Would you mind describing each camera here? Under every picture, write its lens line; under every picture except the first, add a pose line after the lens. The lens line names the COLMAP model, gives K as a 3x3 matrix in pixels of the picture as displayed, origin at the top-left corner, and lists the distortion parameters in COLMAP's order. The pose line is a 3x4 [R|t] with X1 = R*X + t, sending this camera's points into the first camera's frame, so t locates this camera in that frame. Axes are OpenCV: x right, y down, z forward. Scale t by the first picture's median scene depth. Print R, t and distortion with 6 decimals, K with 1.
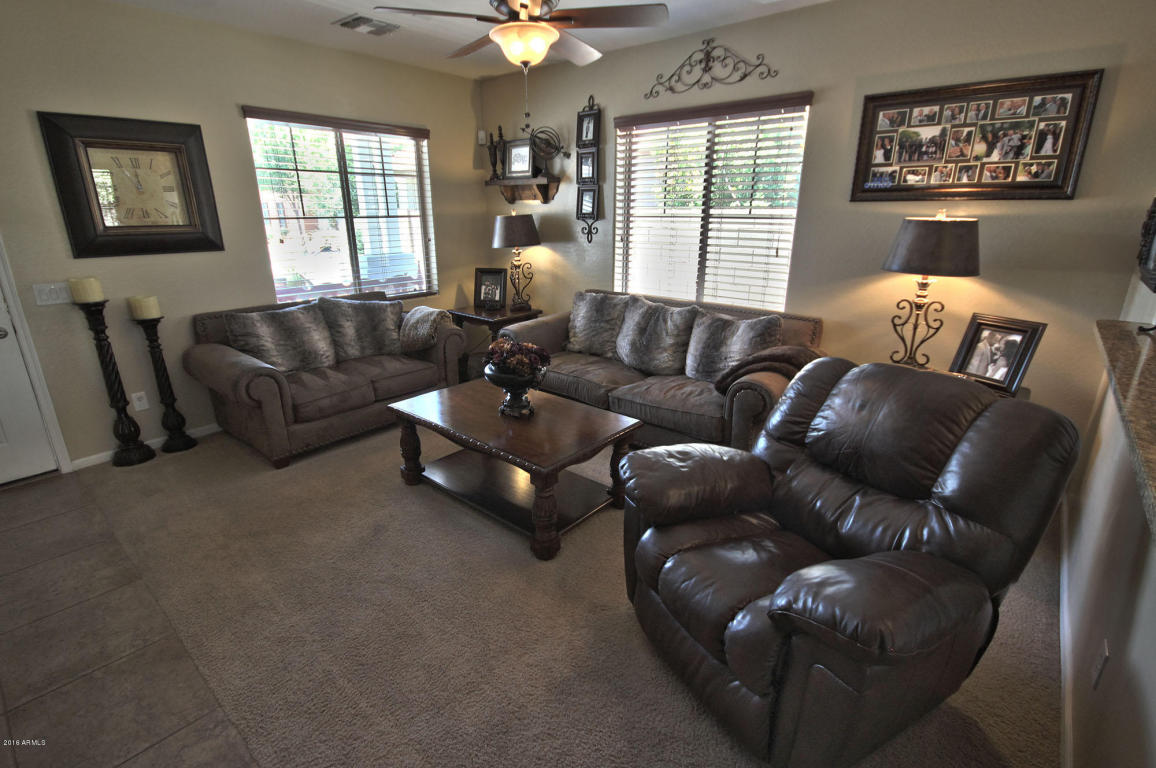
lens RADIAL K [[537.0, 0, 578.0], [0, 537.0, 384.0], [0, 0, 1]] dist [-0.000811, -0.000126]
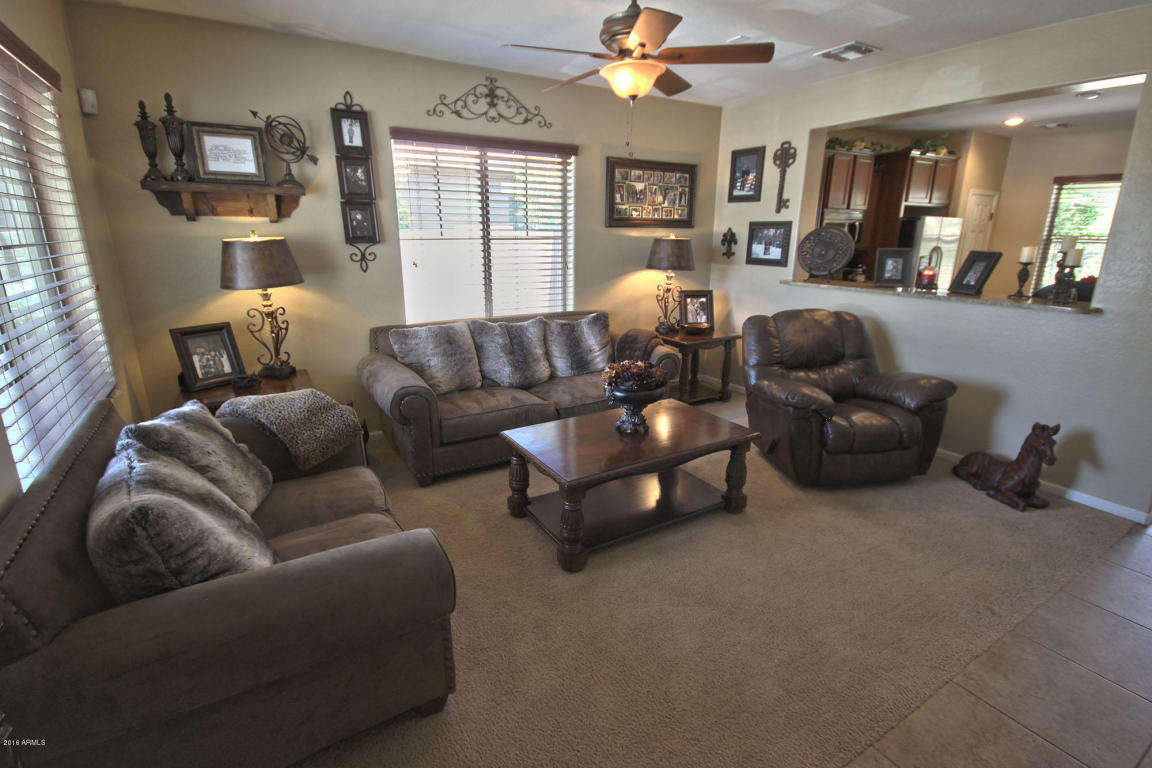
lens RADIAL K [[535.2, 0, 576.0], [0, 535.2, 384.0], [0, 0, 1]] dist [-0.000811, -0.000126]
pose [[0.312265, -0.264618, 0.912397, -0.821775], [0.280677, 0.943246, 0.177505, -0.190642], [-0.907585, 0.200660, 0.368815, 0.542332]]
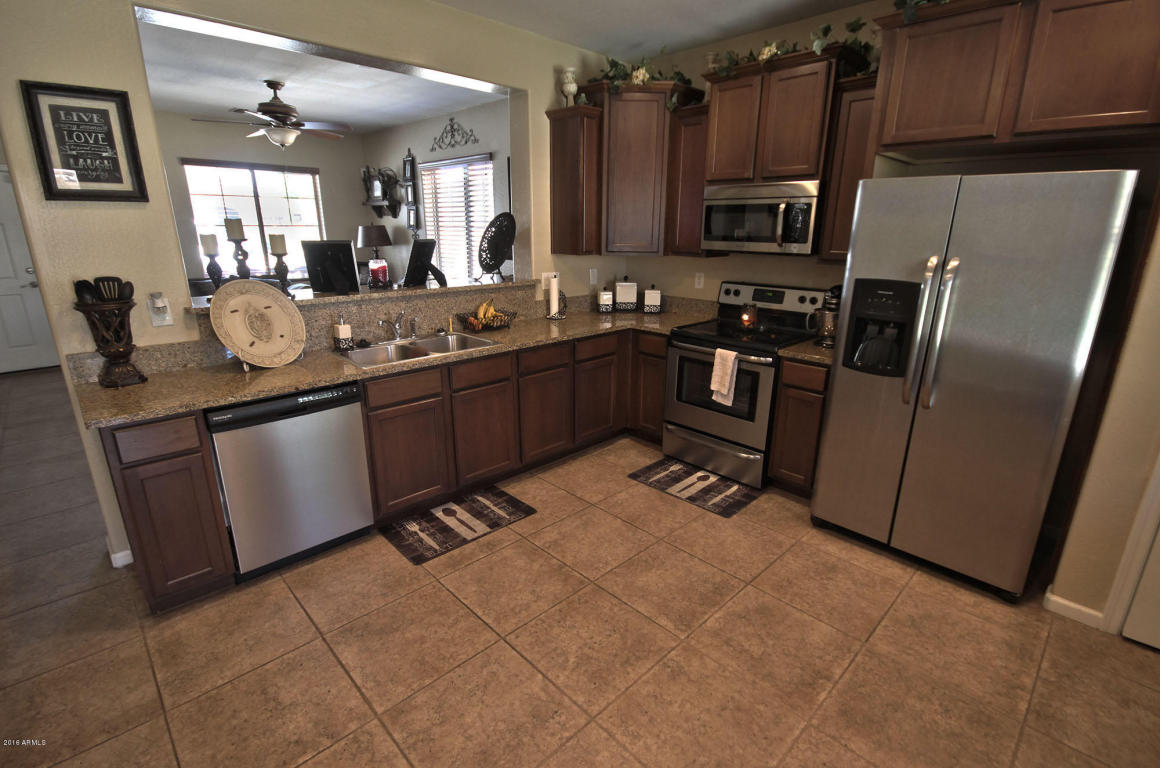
lens RADIAL K [[538.9, 0, 580.0], [0, 538.9, 384.0], [0, 0, 1]] dist [-0.000811, -0.000126]
pose [[0.994822, 0.038363, -0.094111, 0.776228], [-0.040791, 0.998879, -0.024004, 0.174275], [0.093085, 0.027719, 0.995272, -0.534814]]
